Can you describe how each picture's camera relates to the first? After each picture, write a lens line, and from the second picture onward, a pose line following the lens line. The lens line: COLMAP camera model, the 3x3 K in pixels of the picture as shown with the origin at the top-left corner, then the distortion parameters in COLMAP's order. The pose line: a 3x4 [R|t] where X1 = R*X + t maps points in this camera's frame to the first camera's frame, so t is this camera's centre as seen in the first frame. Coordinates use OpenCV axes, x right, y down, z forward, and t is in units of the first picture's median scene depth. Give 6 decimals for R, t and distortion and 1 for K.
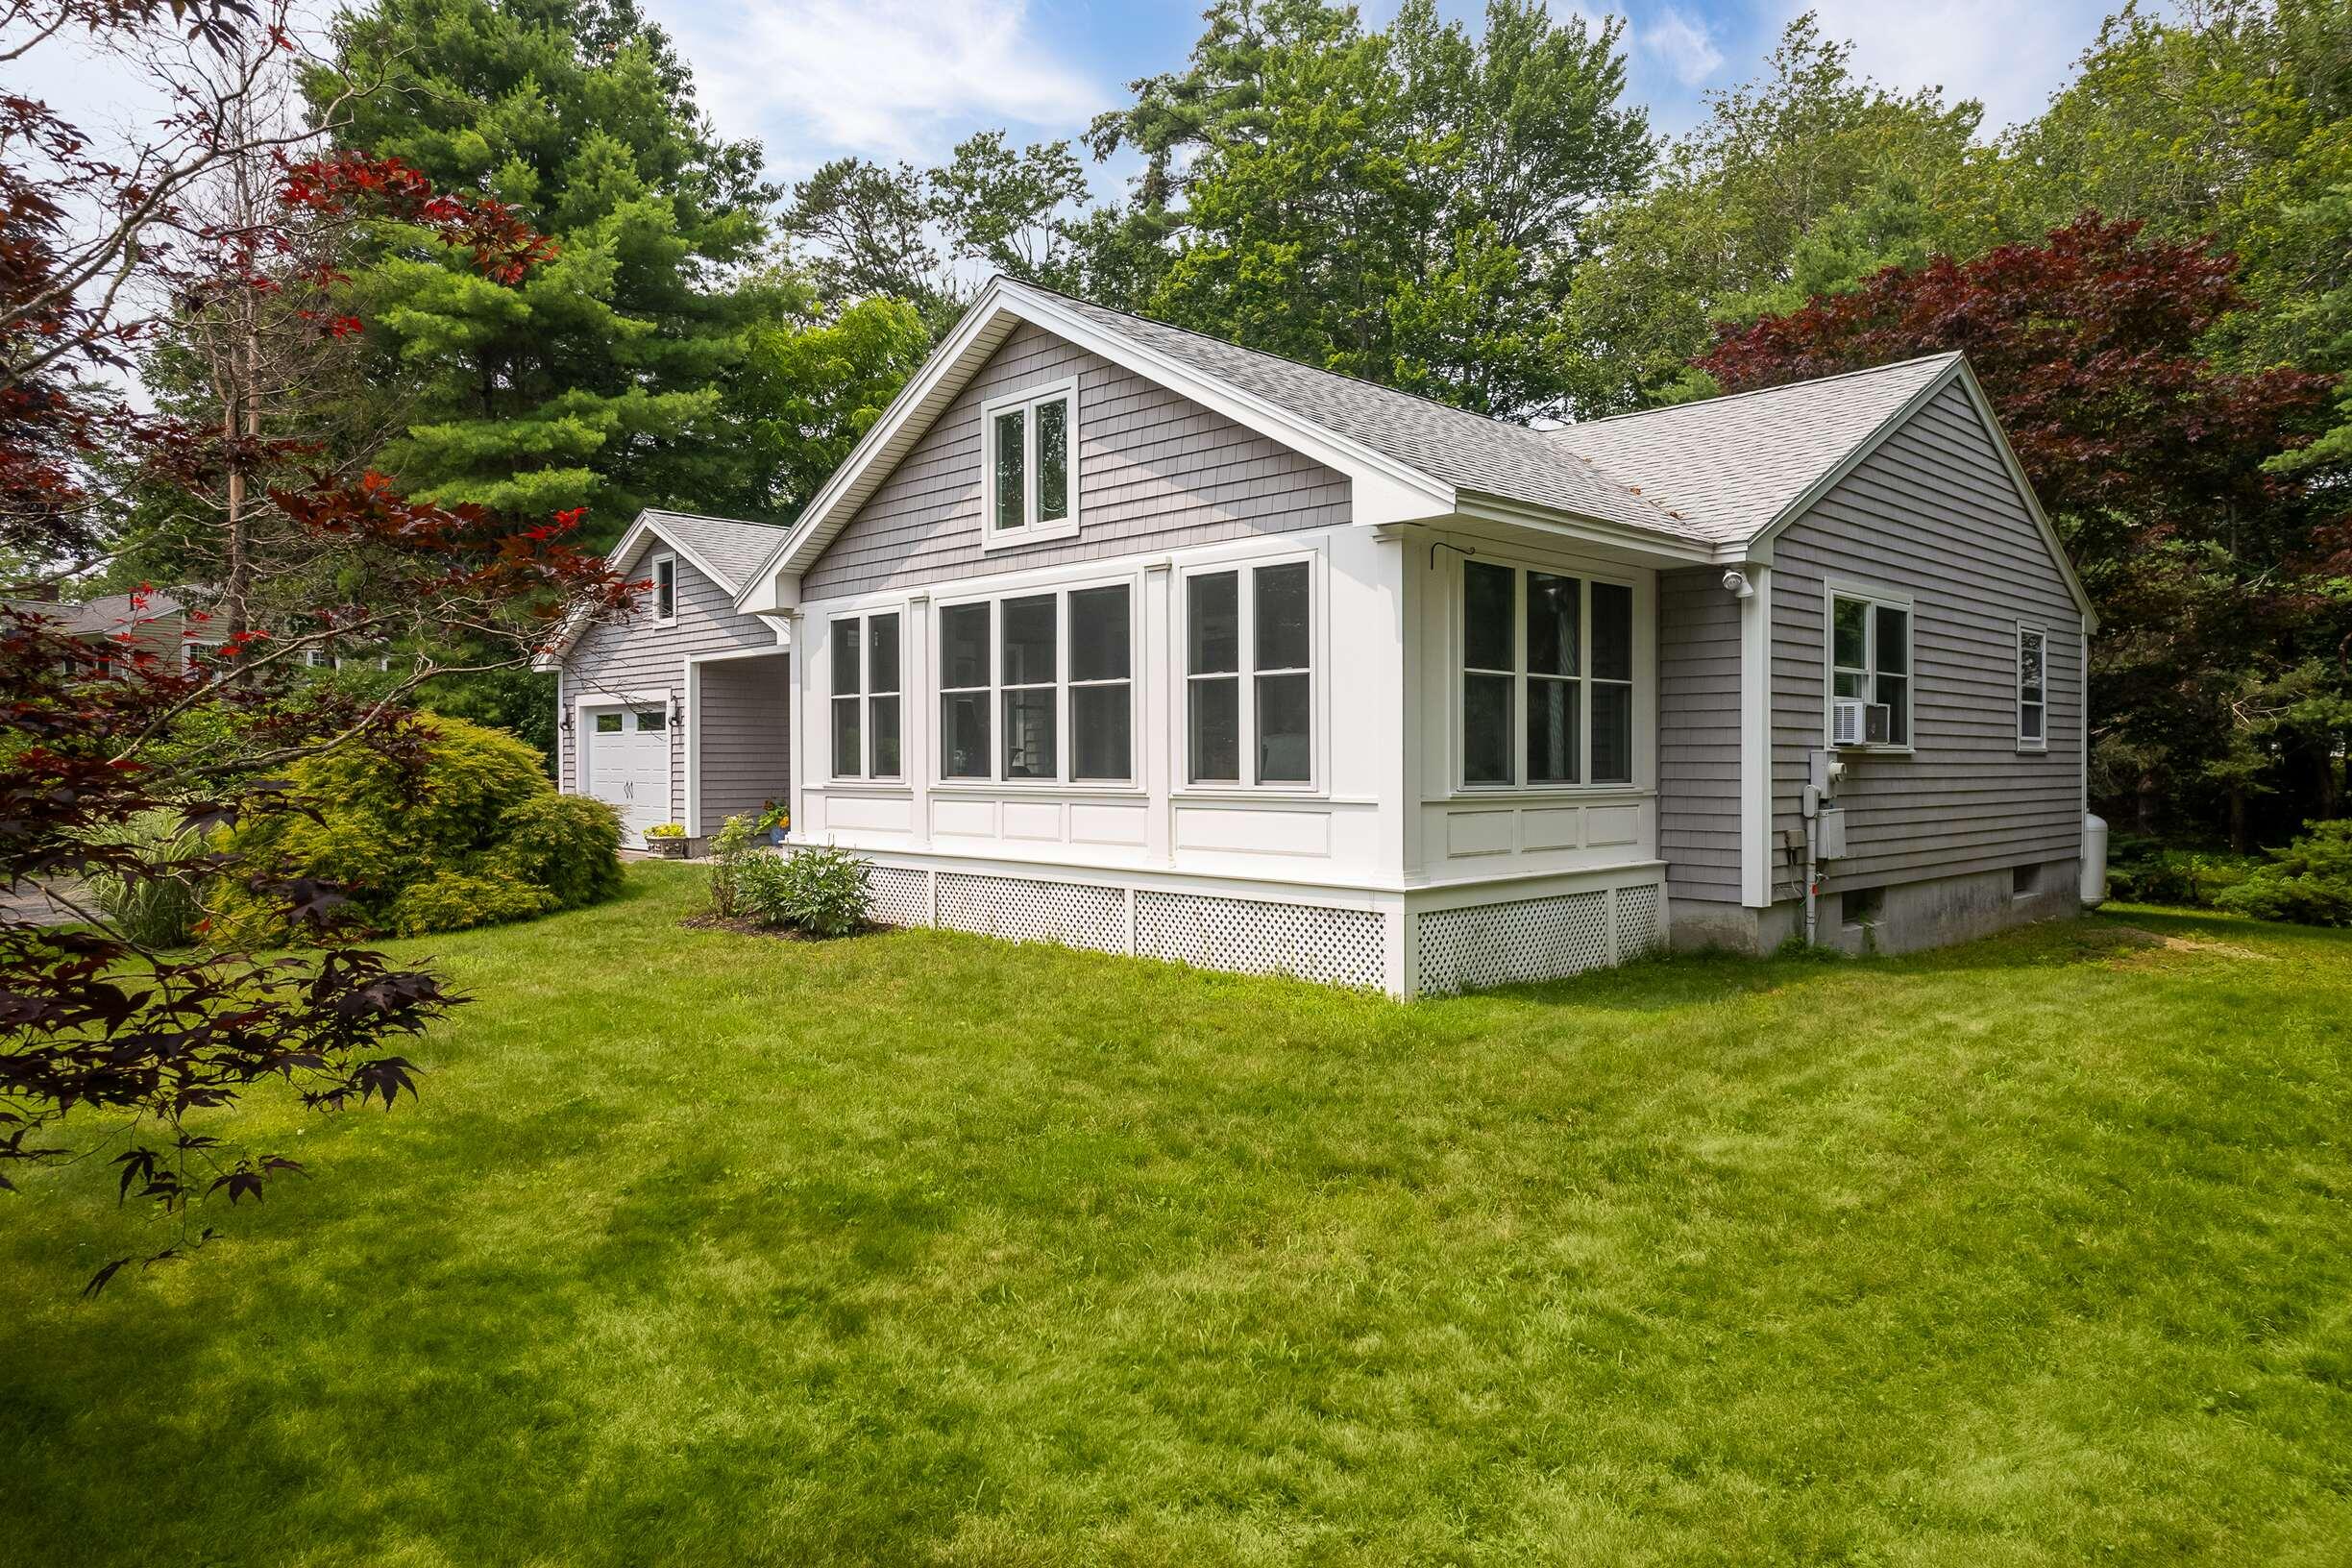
lens RADIAL K [[1491.6, 0, 1176.0], [0, 1491.6, 784.0], [0, 0, 1]] dist [0.000899, 0.000325]
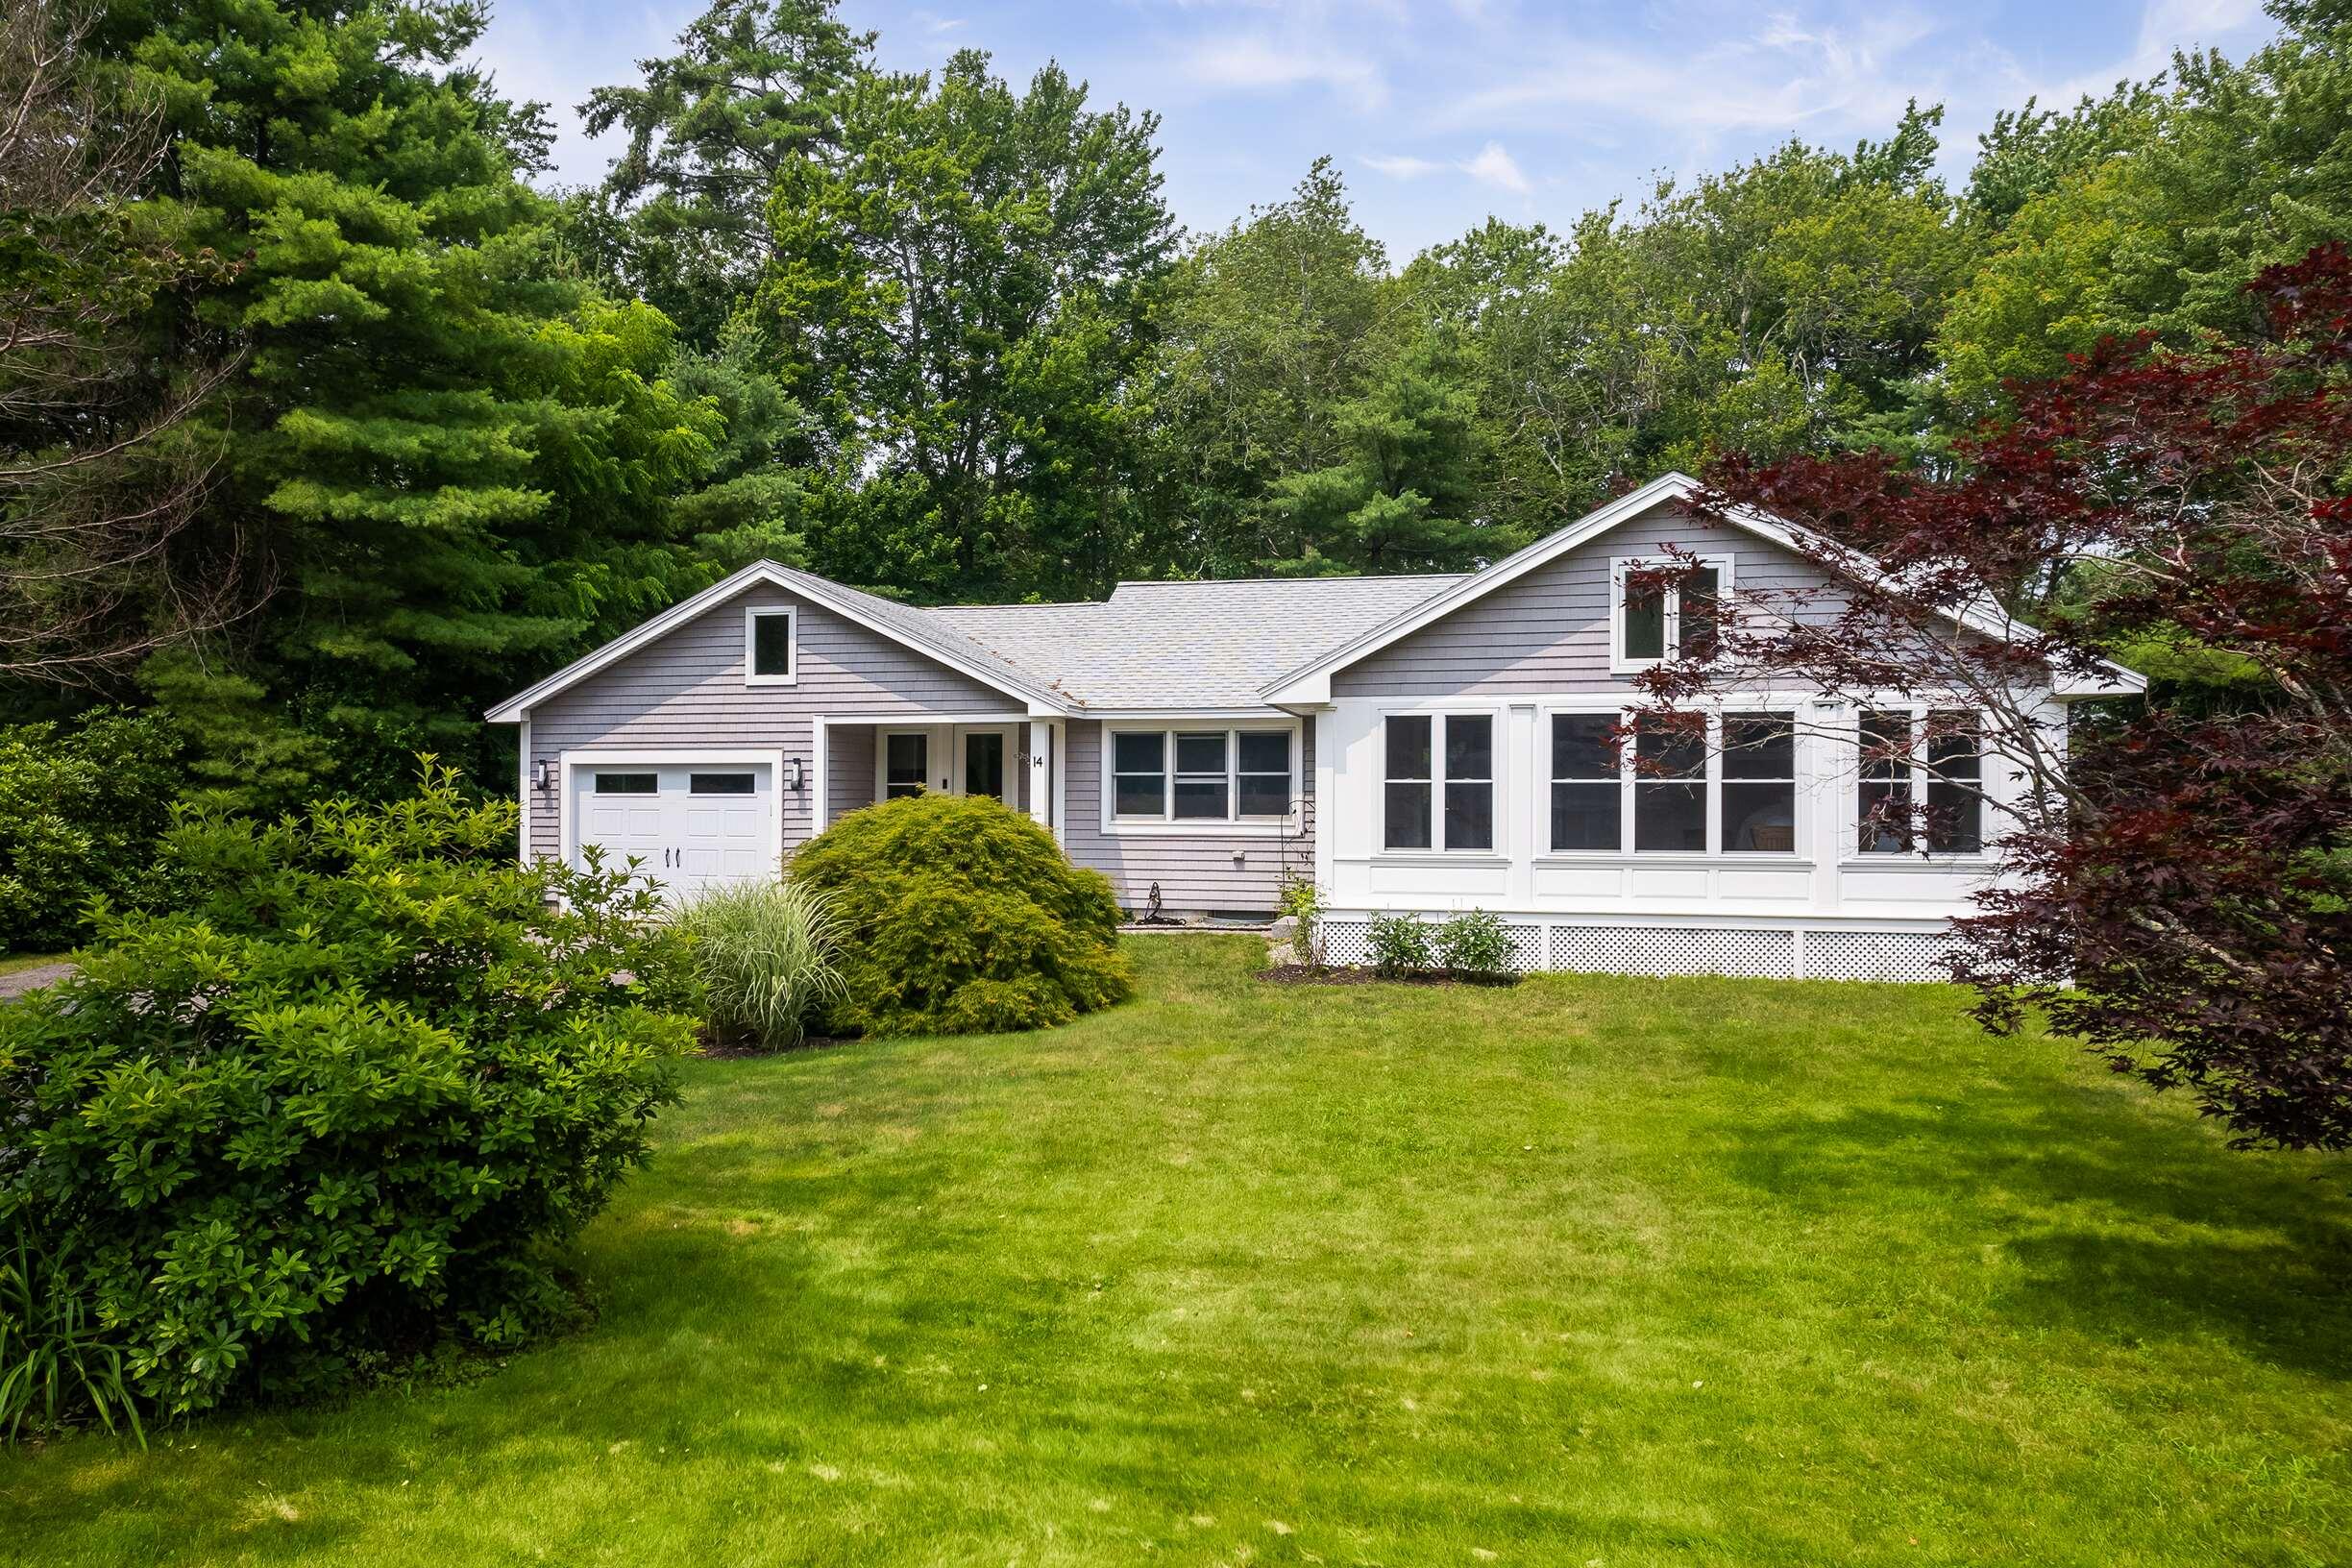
lens RADIAL K [[1667.5, 0, 1176.0], [0, 1667.5, 784.0], [0, 0, 1]] dist [0.002320, 0.000459]
pose [[0.869070, 0.016173, 0.494425, -1.097701], [0.001252, 0.999390, -0.034891, -0.010668], [-0.494687, 0.030942, 0.868520, -0.054133]]
